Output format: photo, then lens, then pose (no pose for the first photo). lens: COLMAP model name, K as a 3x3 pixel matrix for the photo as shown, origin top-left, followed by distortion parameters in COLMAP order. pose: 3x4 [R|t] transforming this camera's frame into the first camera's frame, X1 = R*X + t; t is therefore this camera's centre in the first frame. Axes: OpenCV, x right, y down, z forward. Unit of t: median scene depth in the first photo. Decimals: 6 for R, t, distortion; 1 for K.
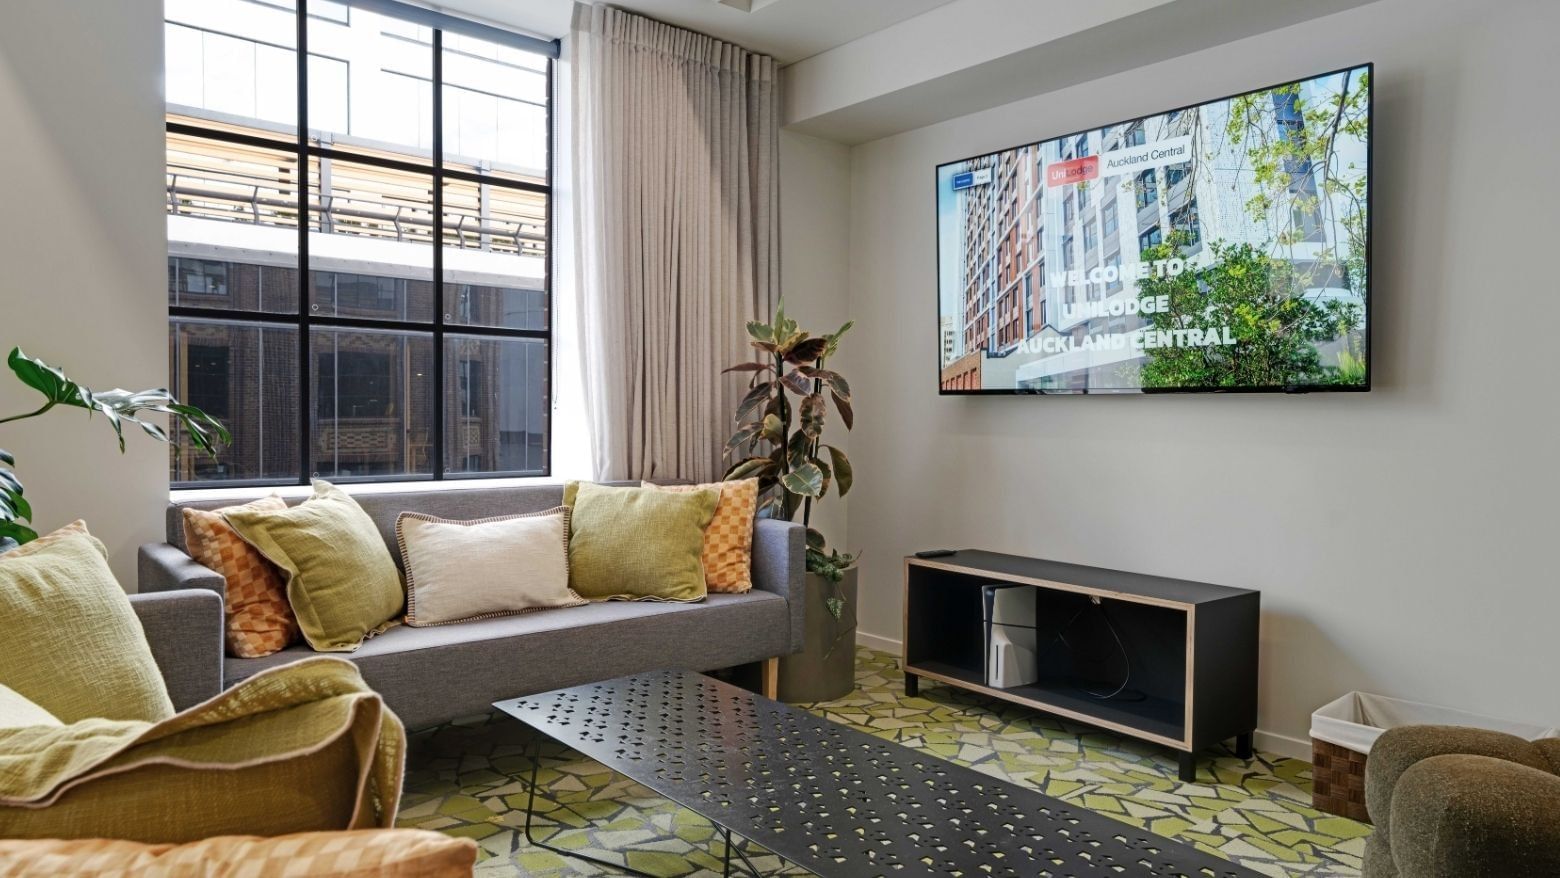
lens RADIAL K [[1017.5, 0, 778.9], [0, 1017.5, 438.8], [0, 0, 1]] dist [0.021157, 0.000977]
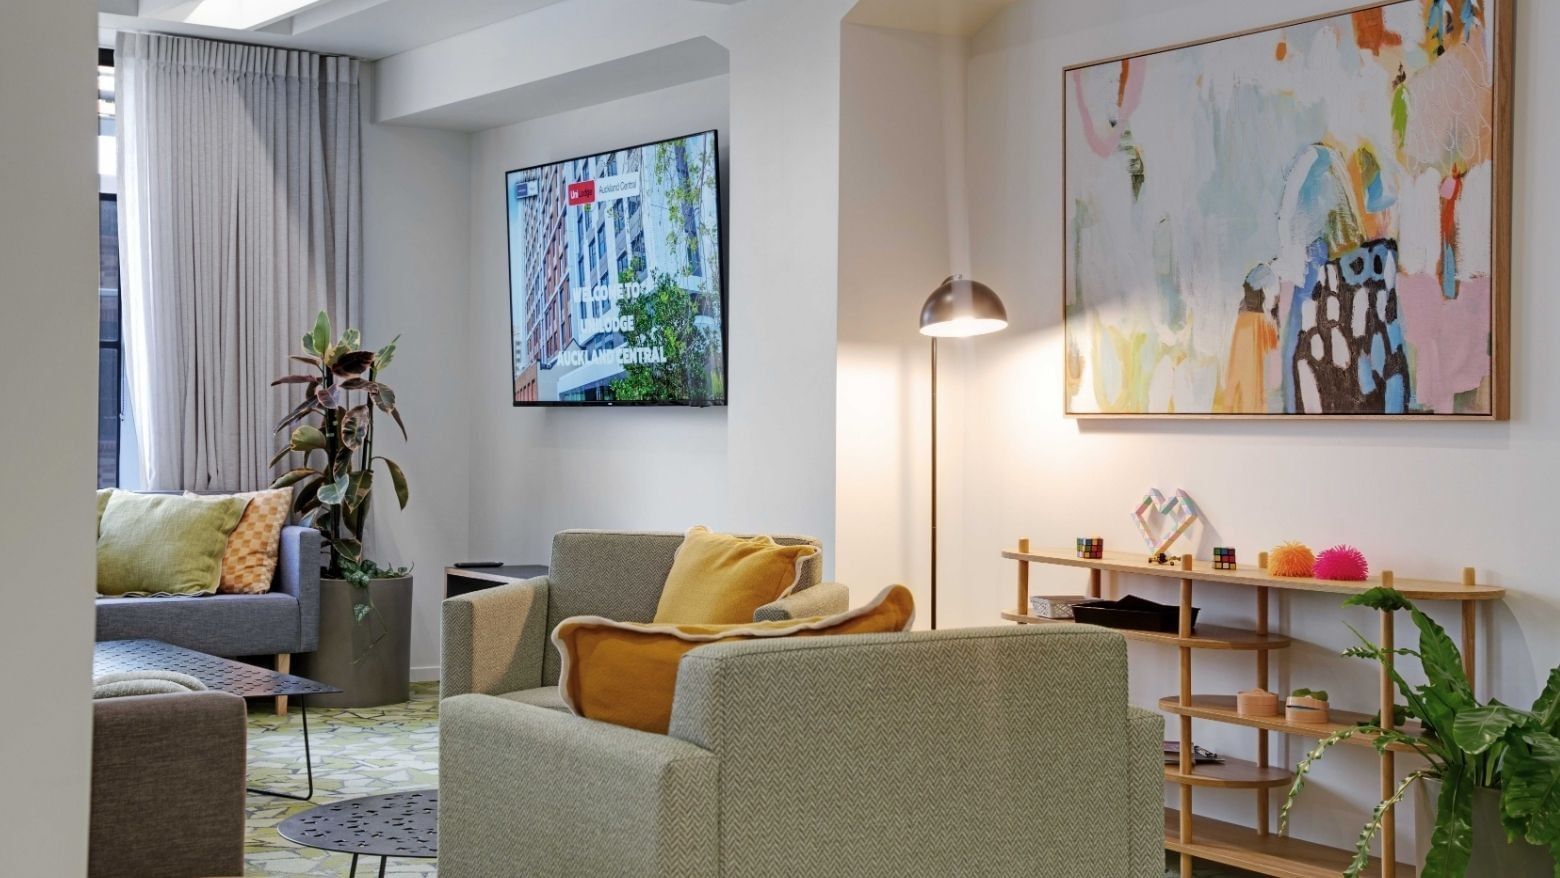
lens RADIAL K [[2207.5, 0, 782.8], [0, 2207.5, 425.4], [0, 0, 1]] dist [0.209222, 0.000000]
pose [[0.992245, -0.000328, -0.124297, 0.792848], [-0.003182, 0.999602, -0.028038, 0.039282], [0.124257, 0.028217, 0.991849, -1.244270]]
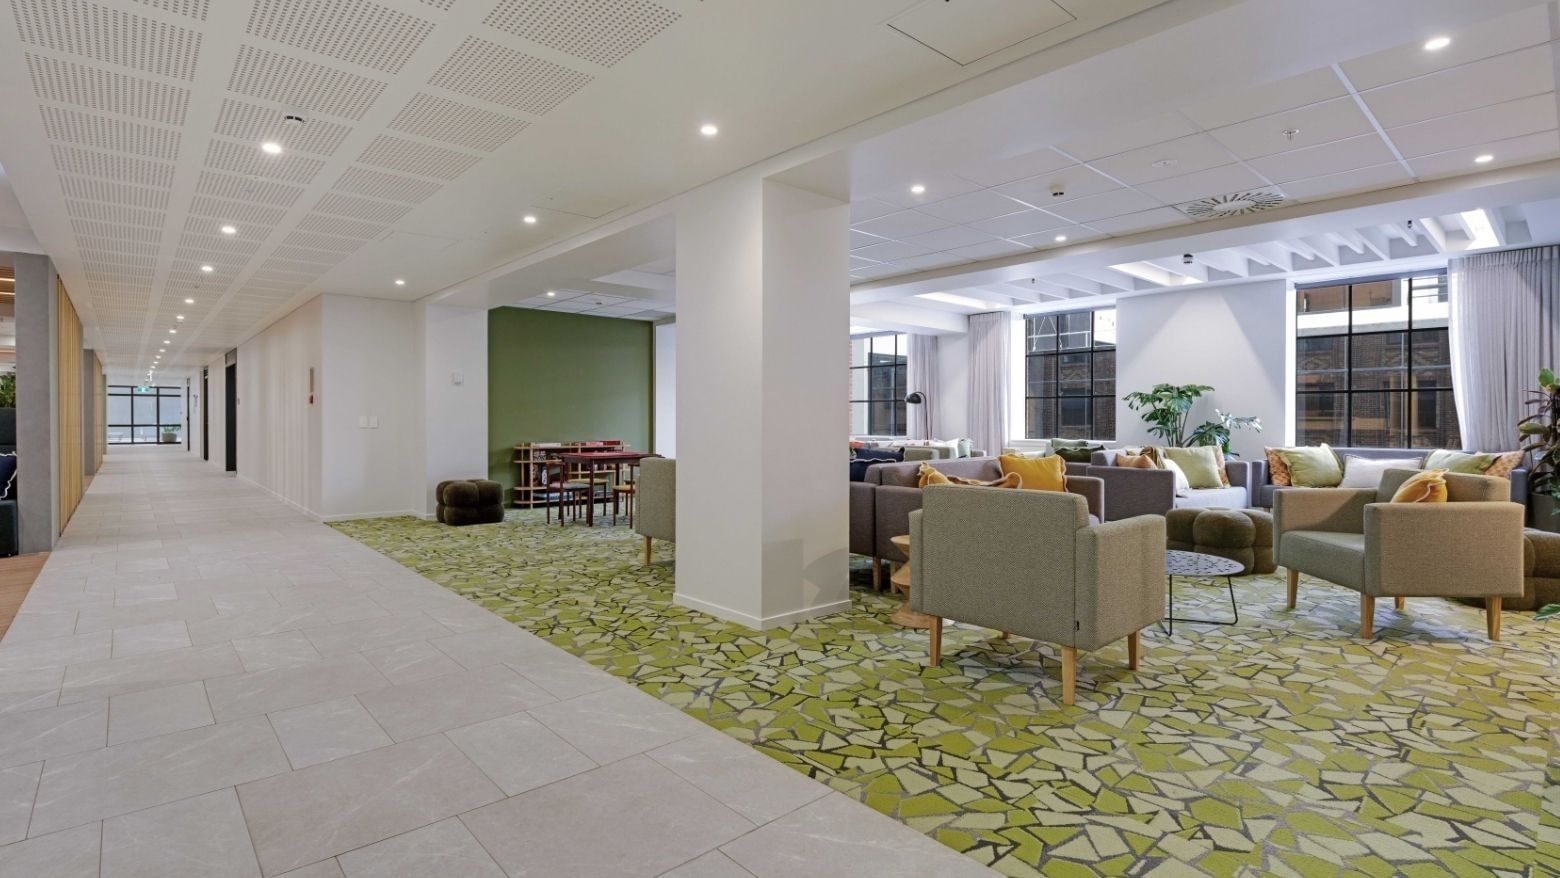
lens RADIAL K [[728.8, 0, 779.5], [0, 728.8, 424.4], [0, 0, 1]] dist [-0.009179, -0.000678]
pose [[0.022270, -0.003079, -0.999747, 1.595647], [-0.022139, 0.999749, -0.003573, 0.022846], [0.999507, 0.022213, 0.022196, -0.695978]]
